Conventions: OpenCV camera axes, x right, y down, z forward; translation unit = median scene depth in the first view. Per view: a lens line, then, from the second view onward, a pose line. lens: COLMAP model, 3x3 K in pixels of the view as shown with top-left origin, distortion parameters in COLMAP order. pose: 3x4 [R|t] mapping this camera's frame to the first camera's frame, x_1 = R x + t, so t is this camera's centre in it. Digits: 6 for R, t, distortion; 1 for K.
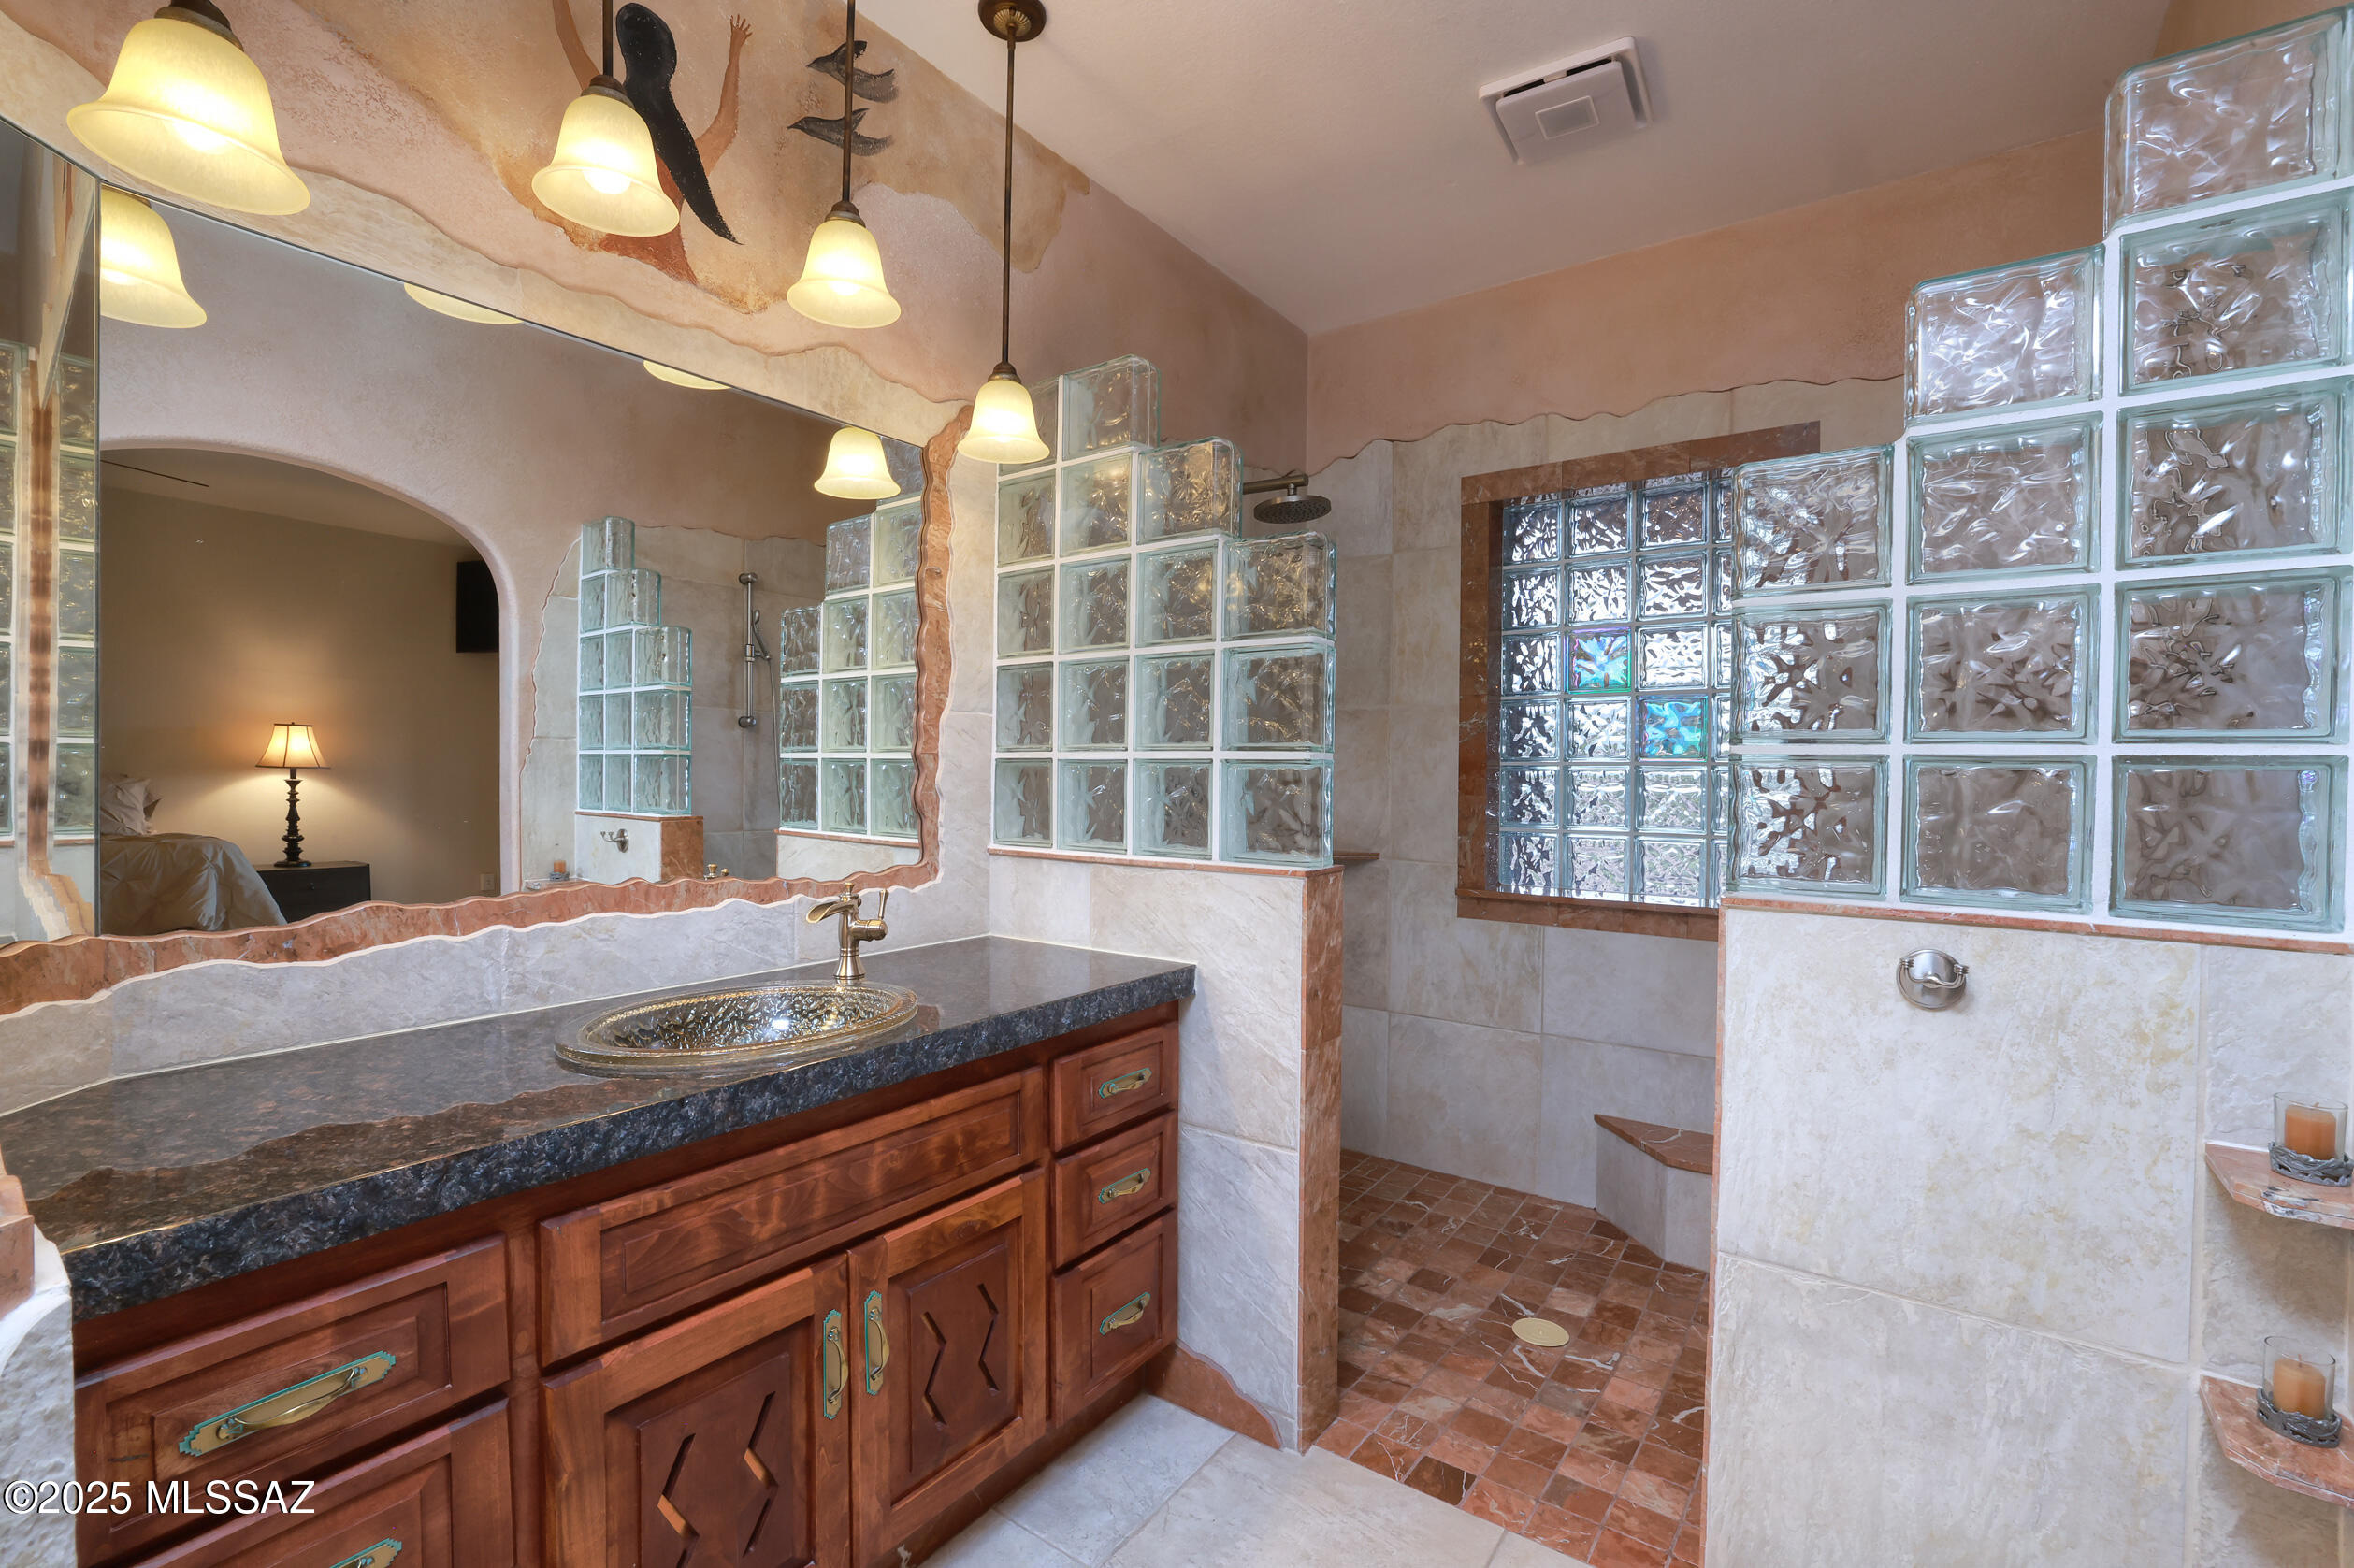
lens RADIAL K [[1060.0, 0, 1171.6], [0, 1060.0, 773.9], [0, 0, 1]] dist [-0.009702, 0.005958]
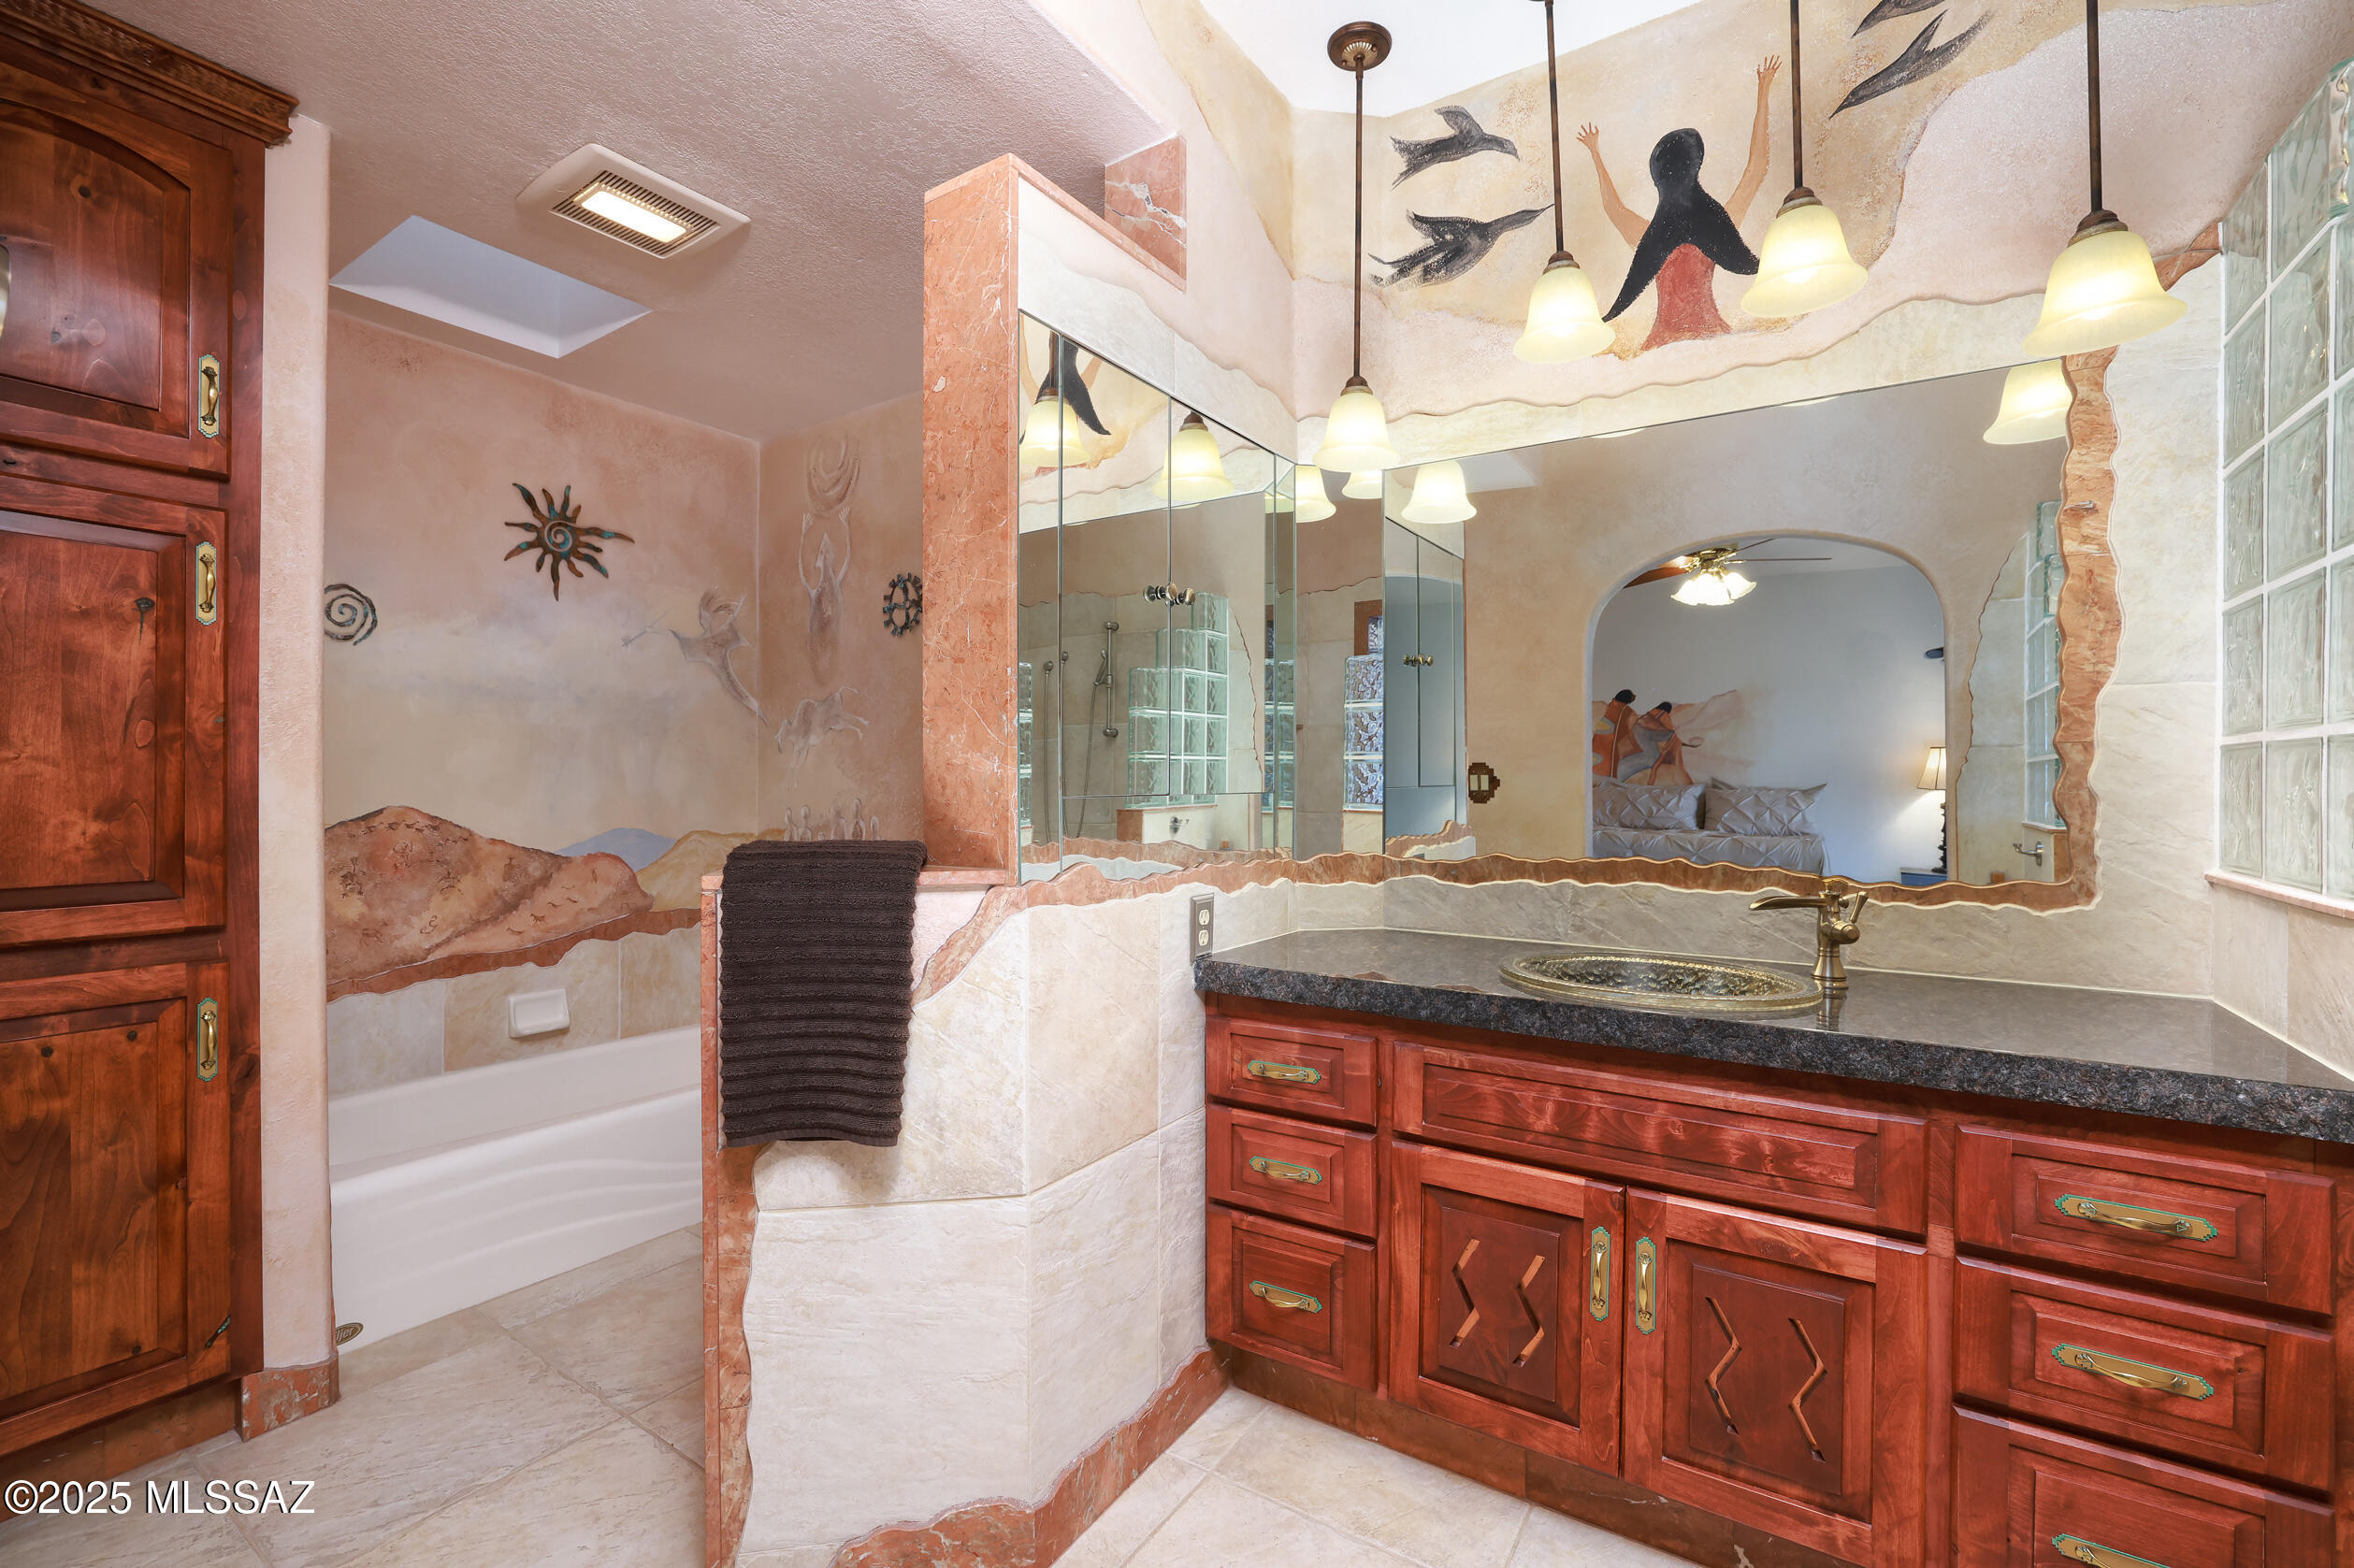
lens RADIAL K [[1014.9, 0, 1172.6], [0, 1014.9, 785.1], [0, 0, 1]] dist [-0.021259, 0.007808]
pose [[0.039835, -0.005236, -0.999193, 0.692810], [-0.009991, 0.999934, -0.005638, 0.033099], [0.999156, 0.010208, 0.039780, 0.438707]]
